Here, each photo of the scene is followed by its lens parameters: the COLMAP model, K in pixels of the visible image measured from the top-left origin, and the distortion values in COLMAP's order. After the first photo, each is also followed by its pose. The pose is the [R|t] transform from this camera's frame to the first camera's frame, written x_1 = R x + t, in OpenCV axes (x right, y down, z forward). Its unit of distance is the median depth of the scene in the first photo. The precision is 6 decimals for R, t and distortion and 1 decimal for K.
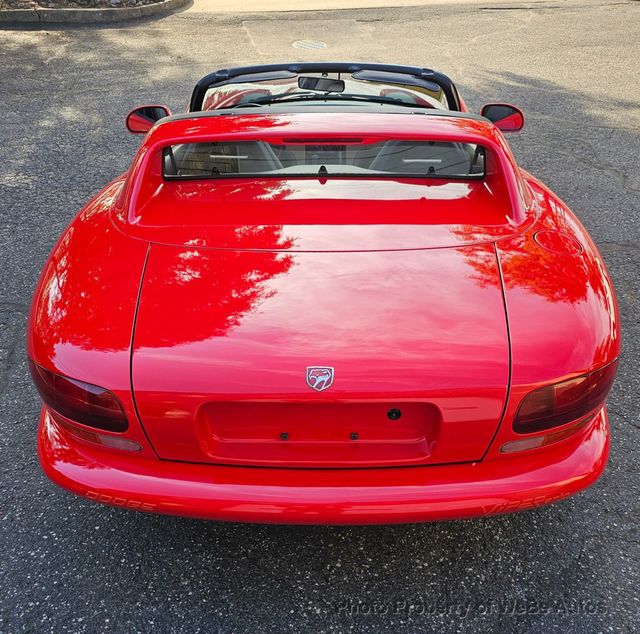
lens RADIAL K [[543.5, 0, 320.0], [0, 543.5, 317.0], [0, 0, 1]] dist [0.007927, 0.000910]
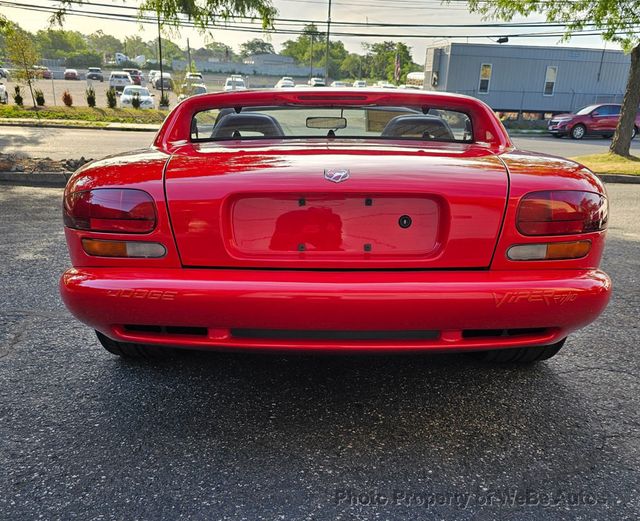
lens RADIAL K [[536.8, 0, 320.0], [0, 536.8, 260.5], [0, 0, 1]] dist [0.005793, 0.010685]
pose [[0.999909, 0.012671, 0.004677, -0.027261], [-0.010575, 0.949883, -0.312427, 0.447850], [-0.008401, 0.312349, 0.949930, 0.007993]]
